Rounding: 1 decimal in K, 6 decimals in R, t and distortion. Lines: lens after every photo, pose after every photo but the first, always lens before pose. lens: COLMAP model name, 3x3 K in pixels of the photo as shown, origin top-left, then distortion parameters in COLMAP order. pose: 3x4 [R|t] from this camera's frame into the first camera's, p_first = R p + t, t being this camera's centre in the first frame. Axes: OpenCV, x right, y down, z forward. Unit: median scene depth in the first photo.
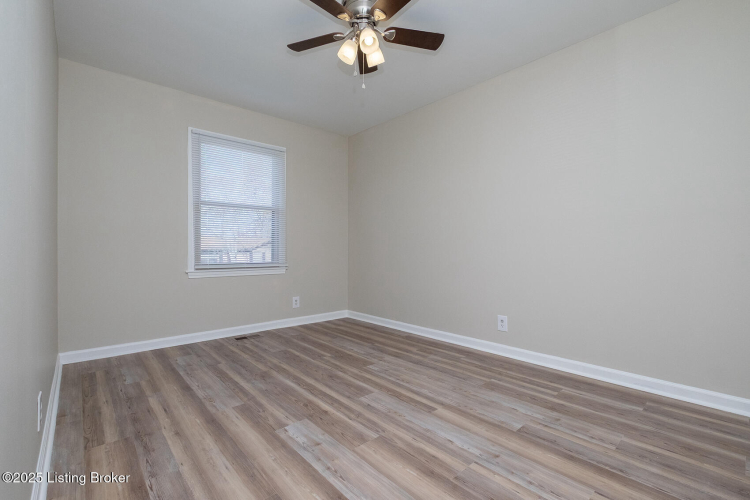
lens RADIAL K [[326.5, 0, 375.0], [0, 326.5, 250.0], [0, 0, 1]] dist [-0.002146, -0.000194]
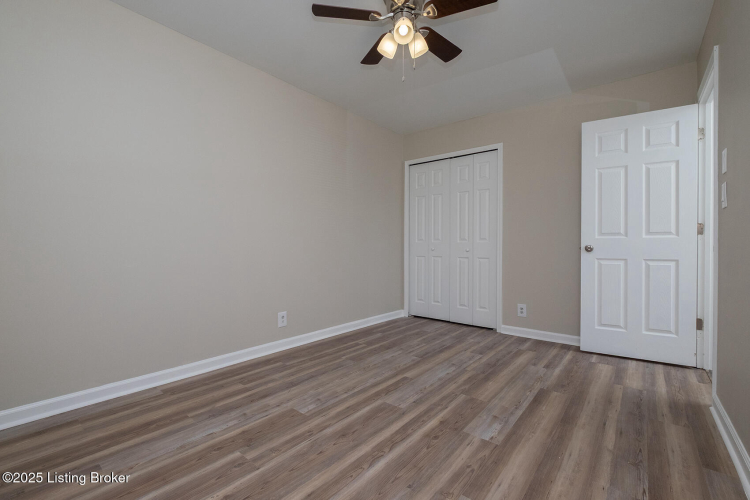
lens RADIAL K [[326.5, 0, 375.0], [0, 326.5, 250.0], [0, 0, 1]] dist [-0.002146, -0.000194]
pose [[-0.143454, -0.008770, 0.989618, -0.897243], [-0.000187, 0.999961, 0.008835, -0.005857], [-0.989657, 0.001083, -0.143450, 1.134747]]
